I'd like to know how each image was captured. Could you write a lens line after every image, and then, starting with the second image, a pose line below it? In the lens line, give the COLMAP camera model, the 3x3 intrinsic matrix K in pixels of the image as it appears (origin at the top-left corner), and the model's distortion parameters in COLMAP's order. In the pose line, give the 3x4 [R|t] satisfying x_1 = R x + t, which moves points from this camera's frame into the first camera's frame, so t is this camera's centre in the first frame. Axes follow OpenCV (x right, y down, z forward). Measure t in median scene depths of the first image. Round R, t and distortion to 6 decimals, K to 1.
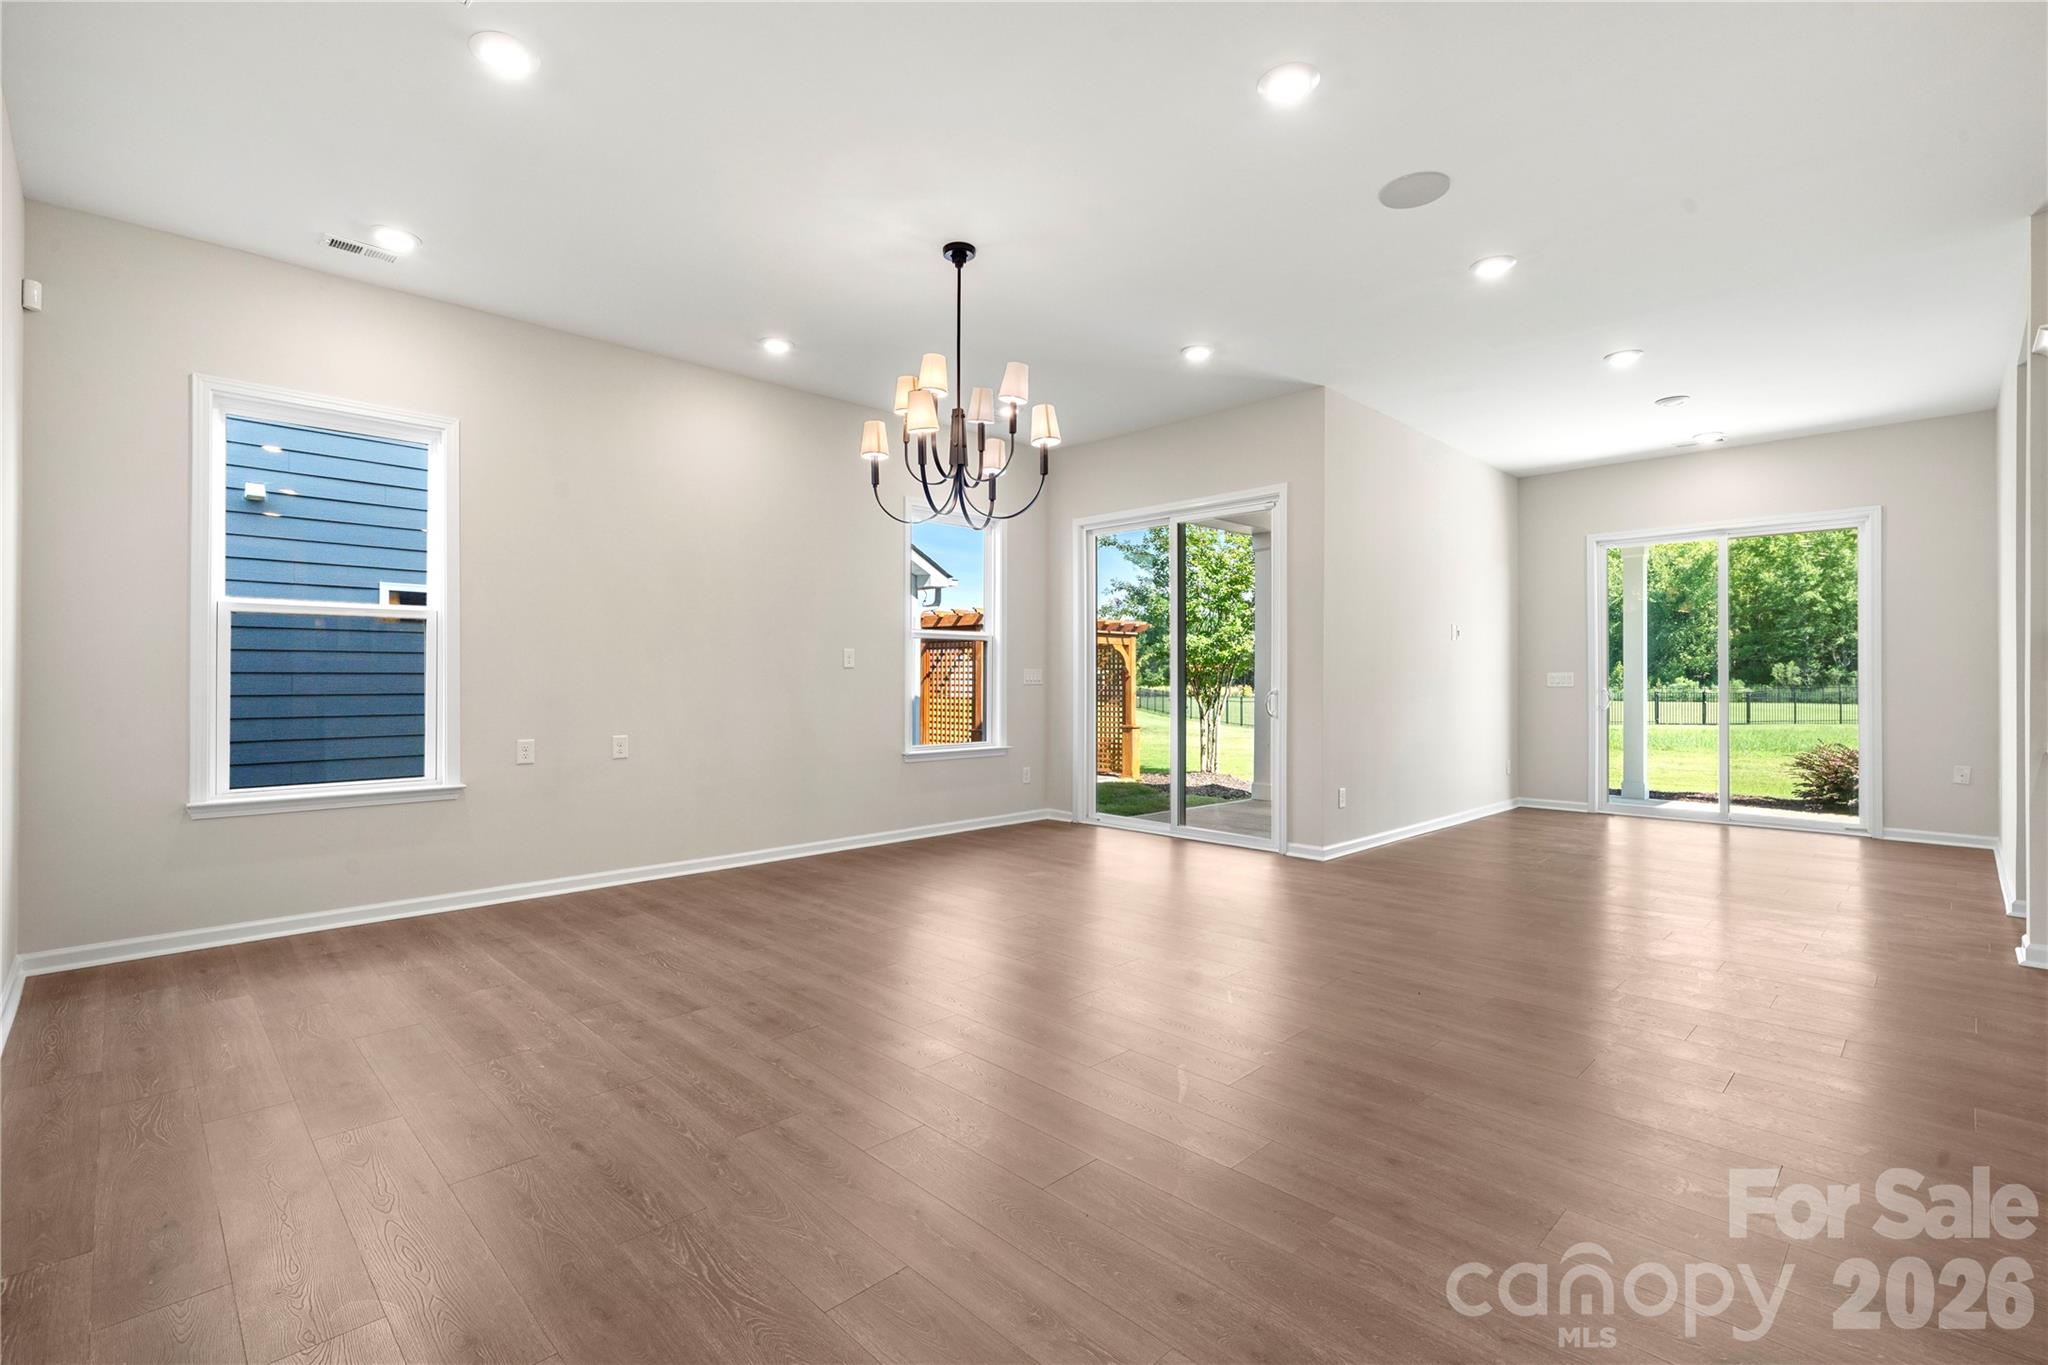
lens RADIAL K [[901.4, 0, 1029.3], [0, 901.4, 675.6], [0, 0, 1]] dist [-0.001187, 0.001655]
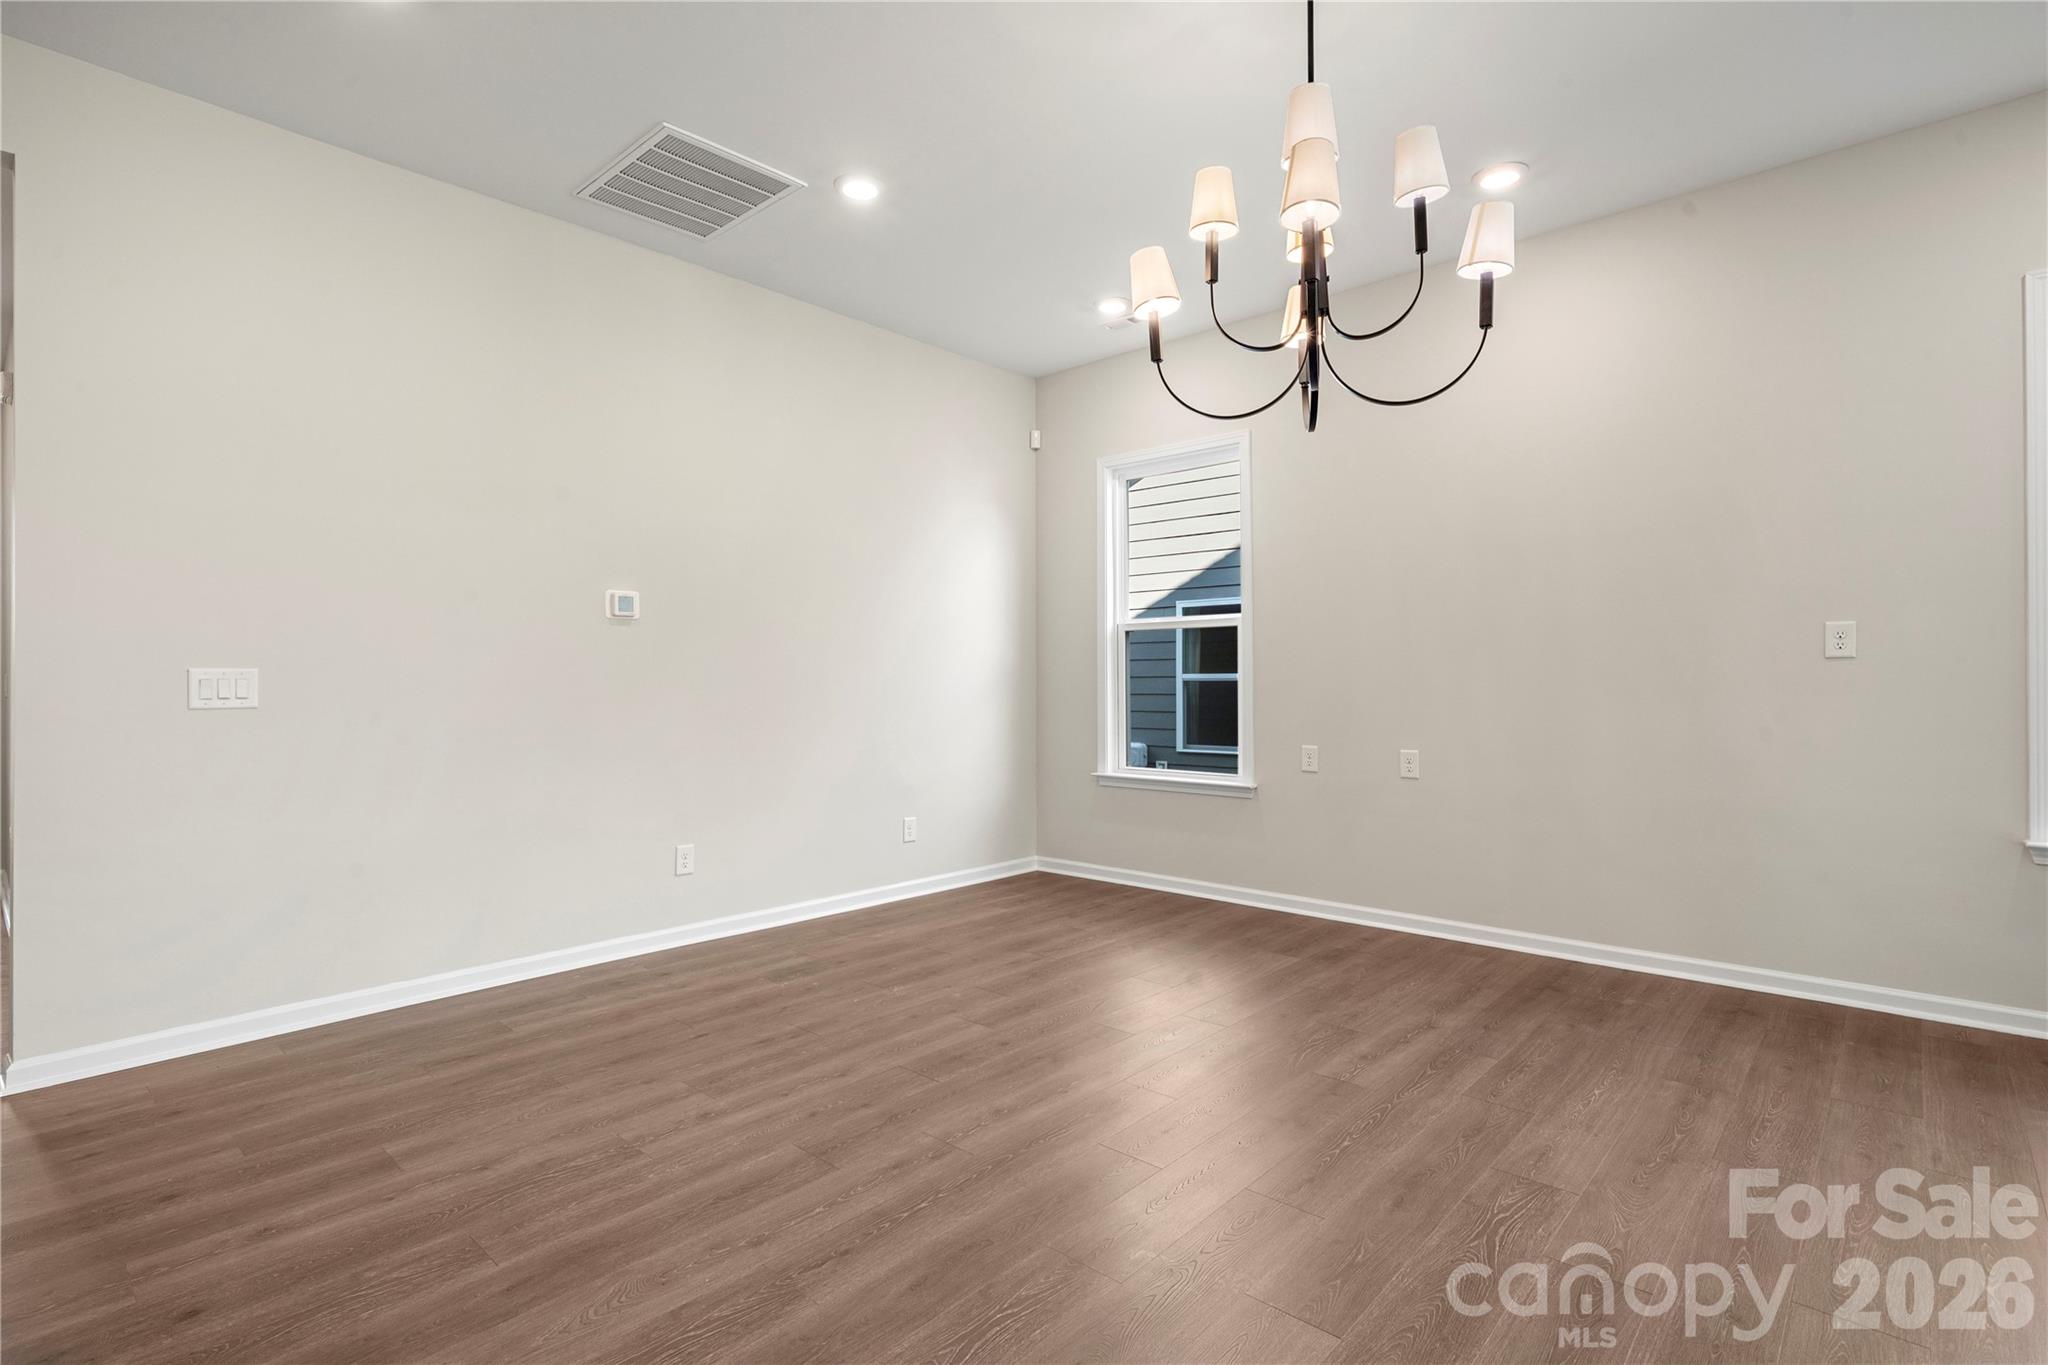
lens RADIAL K [[989.6, 0, 1016.5], [0, 989.6, 680.9], [0, 0, 1]] dist [0.006657, 0.000510]
pose [[0.047814, -0.001351, -0.998855, 0.552526], [0.007461, 0.999972, -0.000996, 0.002251], [0.998828, -0.007404, 0.047823, 0.785829]]
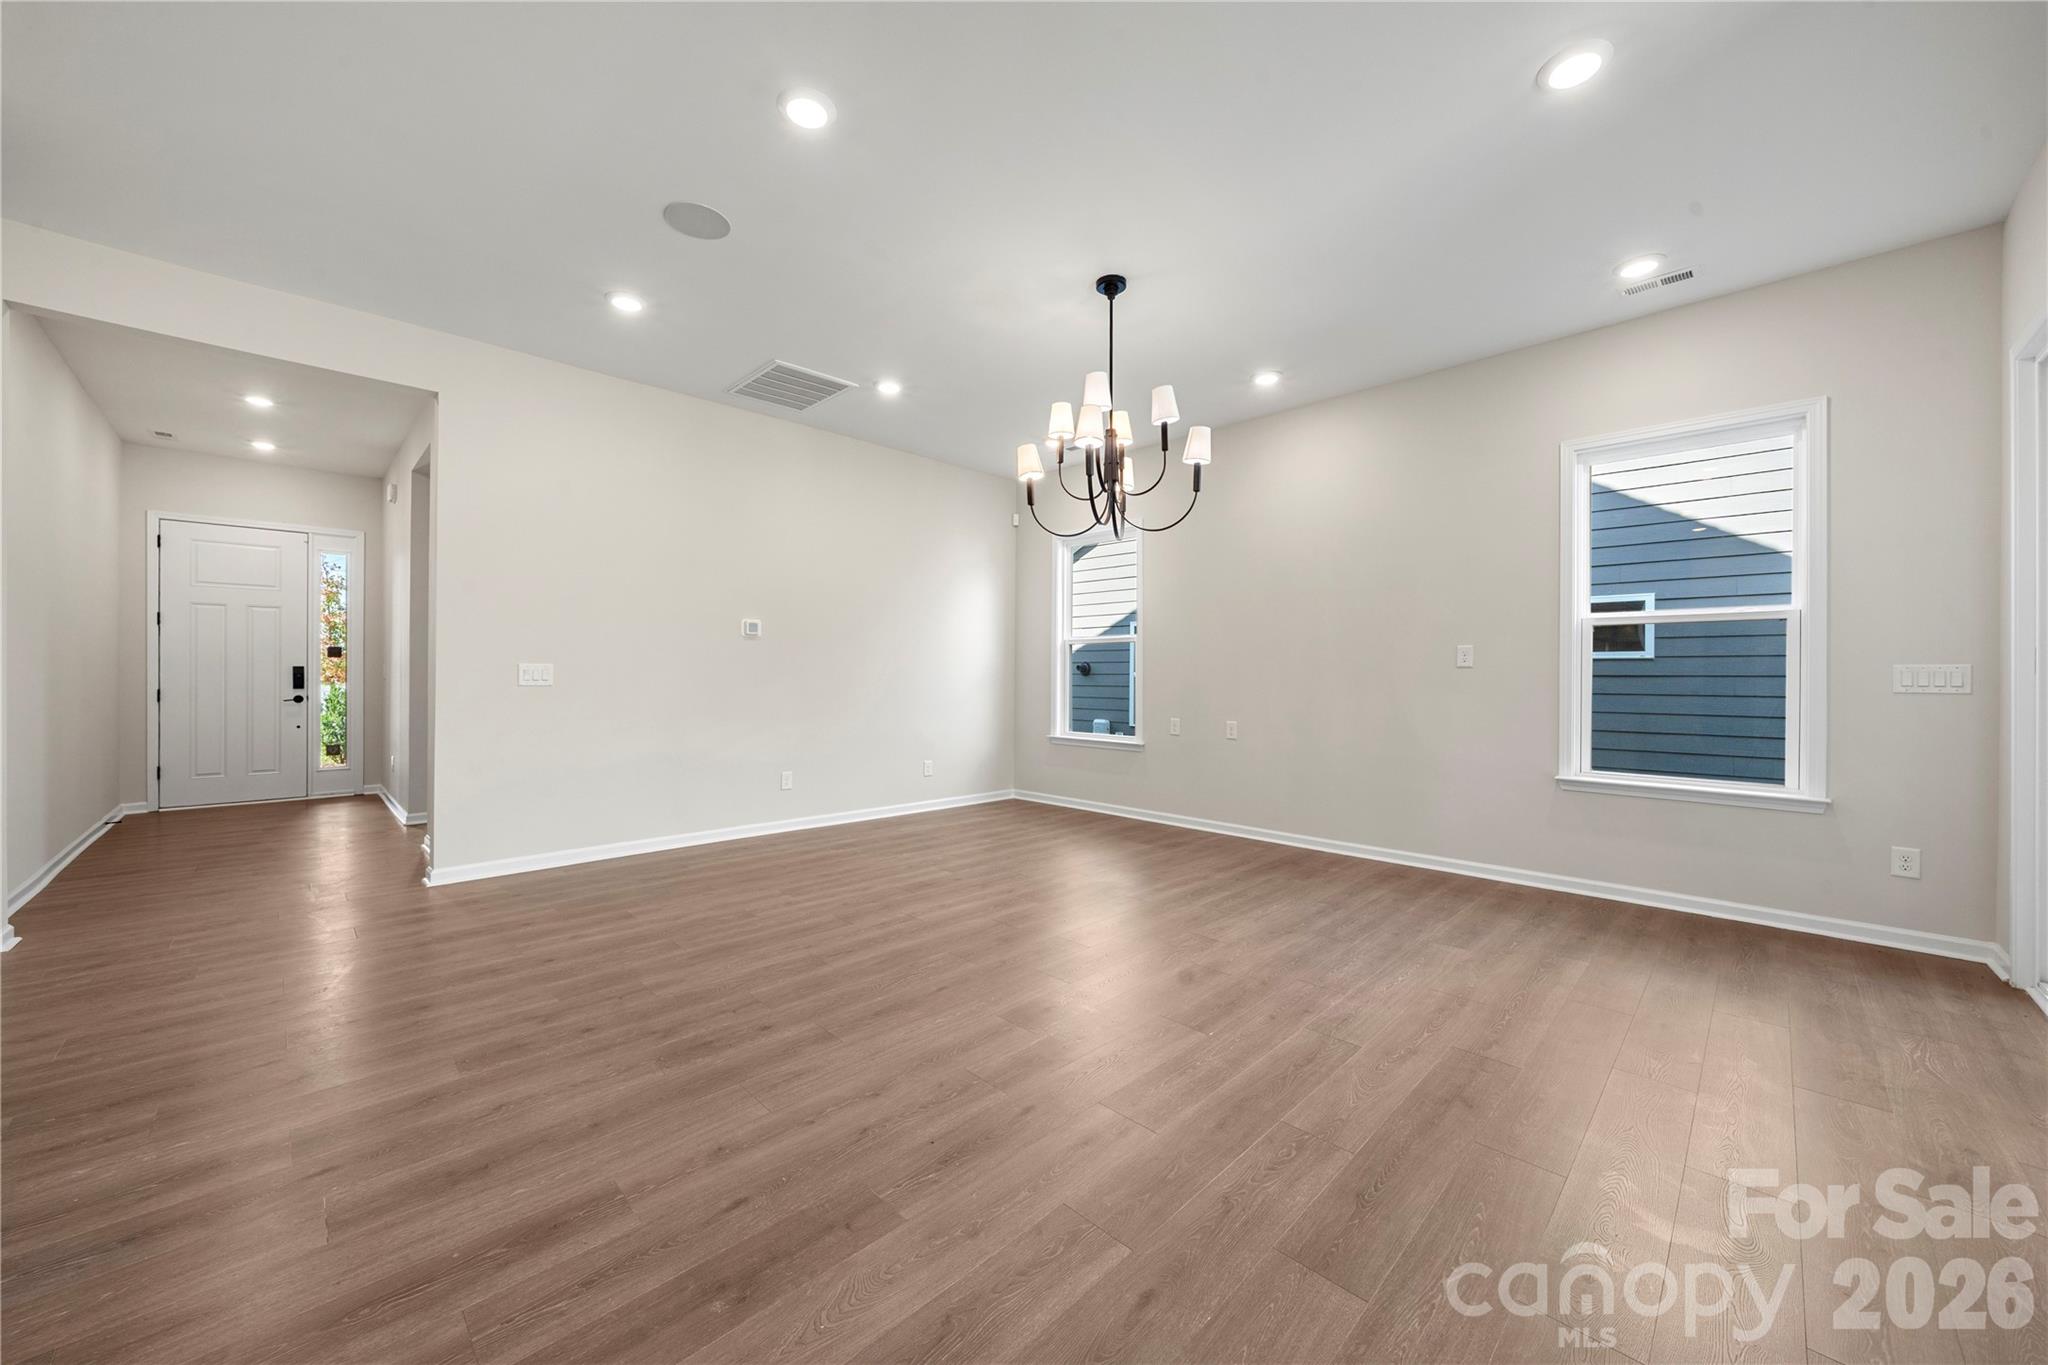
lens RADIAL K [[759.1, 0, 1014.4], [0, 759.1, 679.2], [0, 0, 1]] dist [0.005620, 0.000016]
pose [[-0.005071, 0.003339, -0.999982, 0.844507], [-0.003775, 0.999987, 0.003358, 0.002821], [0.999980, 0.003792, -0.005059, 0.898768]]
